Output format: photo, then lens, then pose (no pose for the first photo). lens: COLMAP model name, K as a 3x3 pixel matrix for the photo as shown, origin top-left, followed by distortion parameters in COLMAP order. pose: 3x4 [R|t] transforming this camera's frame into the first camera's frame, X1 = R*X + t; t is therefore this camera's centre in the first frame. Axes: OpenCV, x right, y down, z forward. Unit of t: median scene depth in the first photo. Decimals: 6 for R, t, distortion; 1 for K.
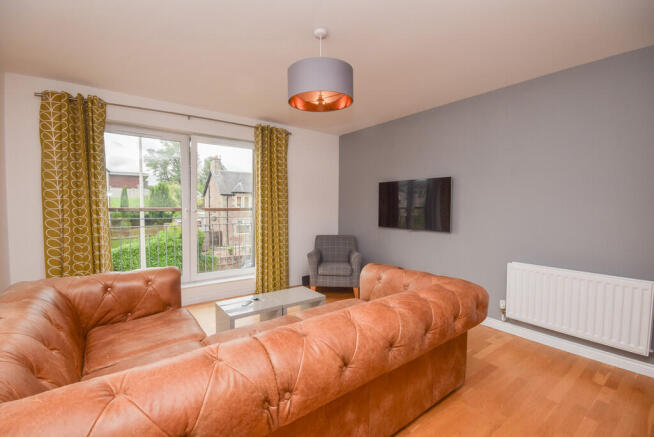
lens RADIAL K [[293.9, 0, 327.0], [0, 293.9, 215.5], [0, 0, 1]] dist [-0.005528, -0.001750]
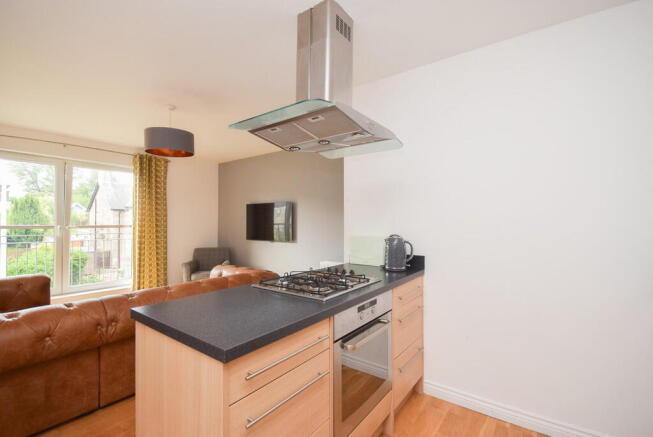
lens RADIAL K [[293.5, 0, 329.2], [0, 293.5, 217.5], [0, 0, 1]] dist [-0.005528, -0.001750]
pose [[0.958419, 0.003410, 0.285344, 0.083776], [0.010093, 0.998898, -0.045835, 0.003003], [-0.285186, 0.046809, 0.957328, -0.158080]]
